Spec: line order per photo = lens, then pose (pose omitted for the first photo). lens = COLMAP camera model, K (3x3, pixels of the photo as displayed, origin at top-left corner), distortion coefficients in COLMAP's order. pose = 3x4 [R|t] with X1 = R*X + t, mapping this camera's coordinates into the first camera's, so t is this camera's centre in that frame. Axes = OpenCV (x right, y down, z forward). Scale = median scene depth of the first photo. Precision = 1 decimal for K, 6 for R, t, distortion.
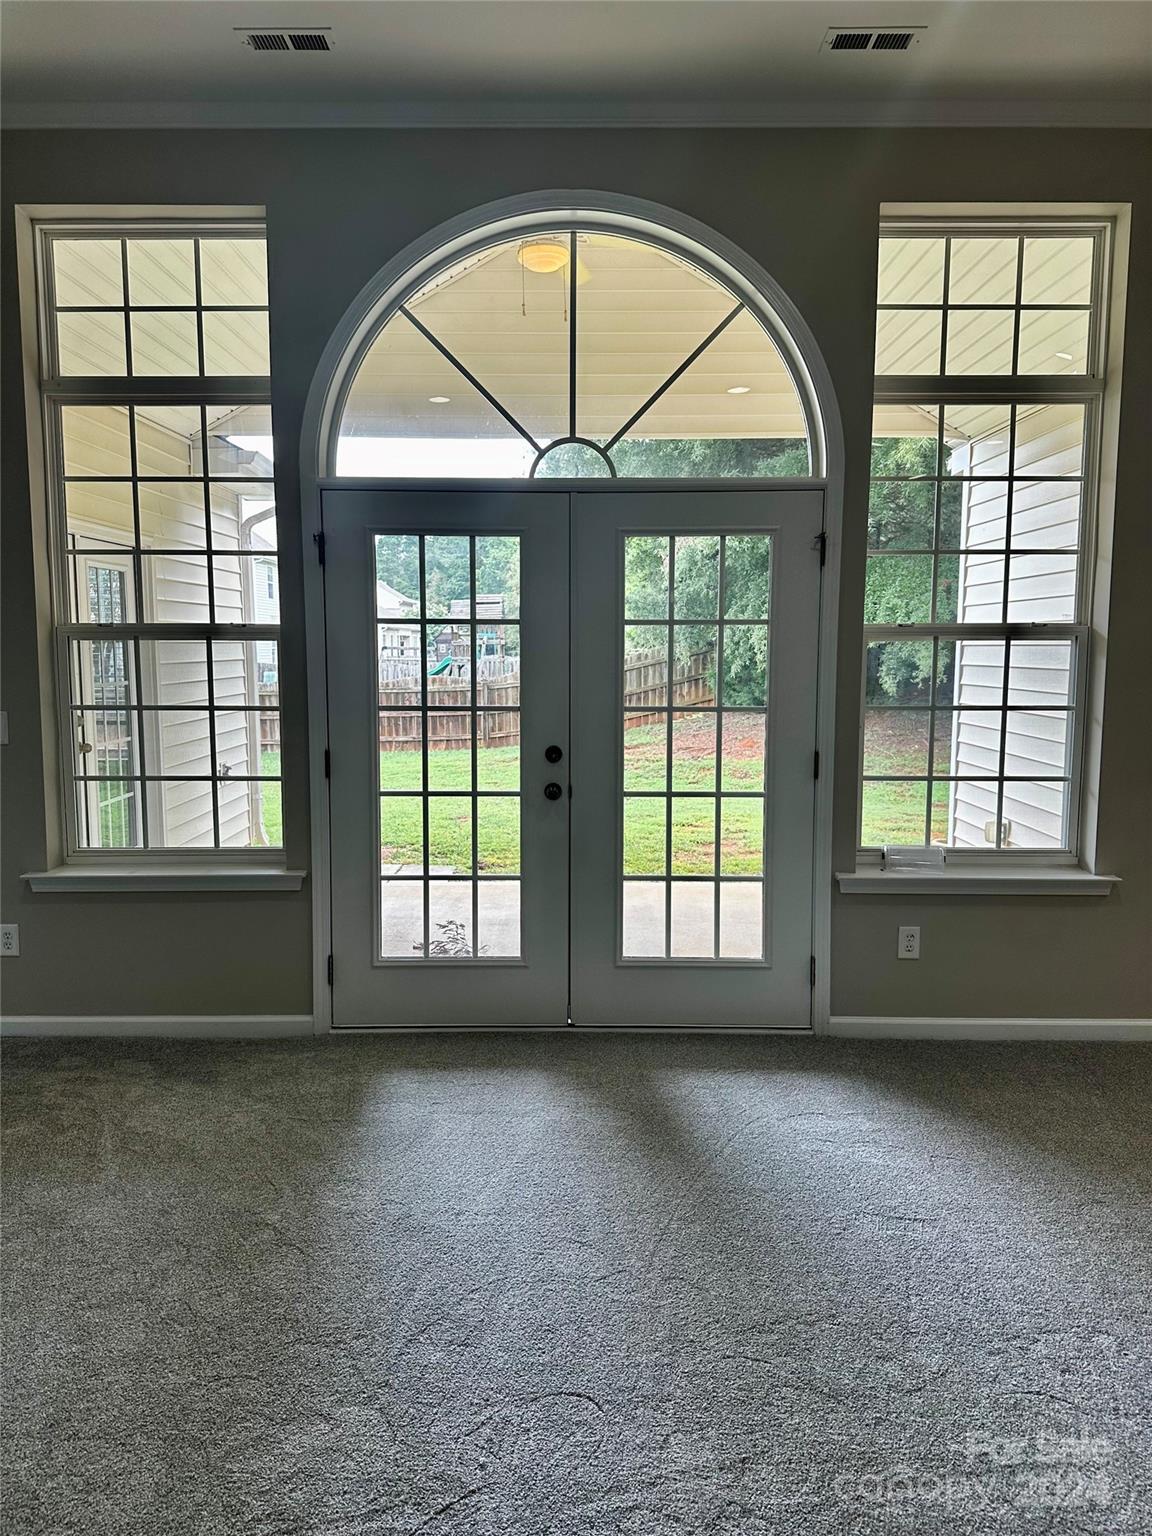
lens RADIAL K [[1074.9, 0, 558.5], [0, 1074.9, 761.6], [0, 0, 1]] dist [0.061679, -0.079009]
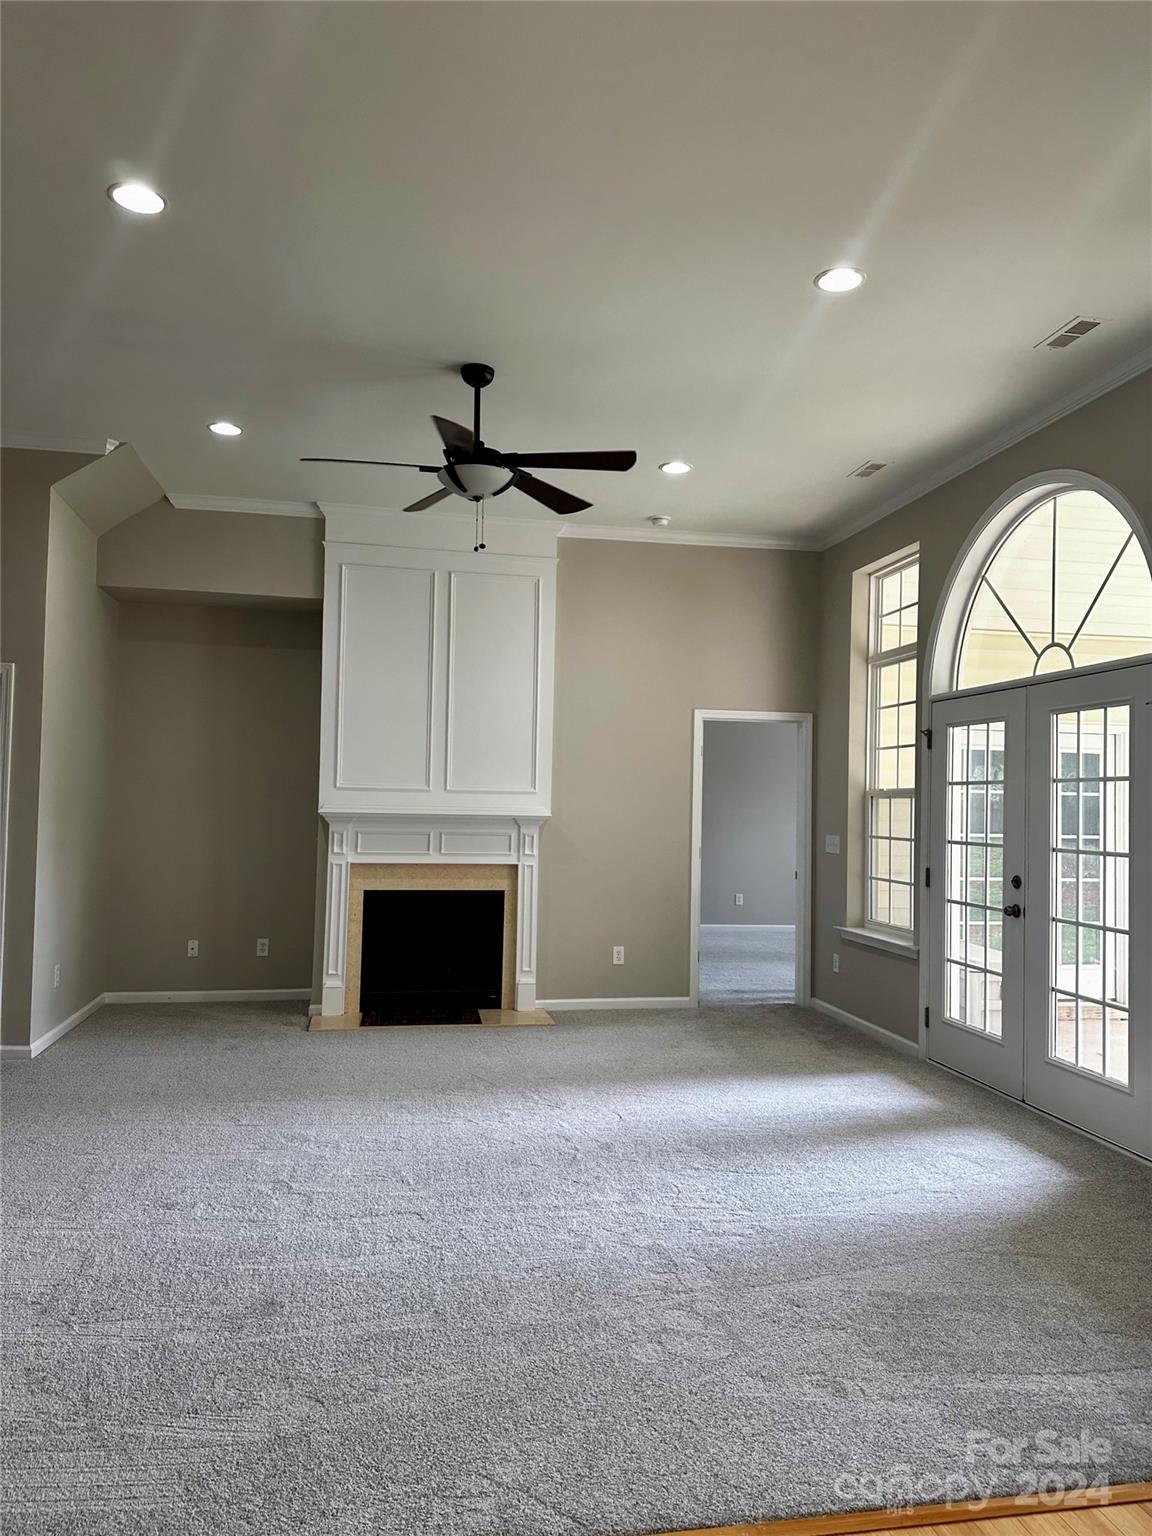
lens RADIAL K [[1074.9, 0, 600.4], [0, 1074.9, 777.5], [0, 0, 1]] dist [0.061679, -0.079009]
pose [[0.200312, -0.022570, -0.979472, 1.184740], [-0.125133, 0.990957, -0.048426, -0.005896], [0.971708, 0.132265, 0.195677, 0.230680]]
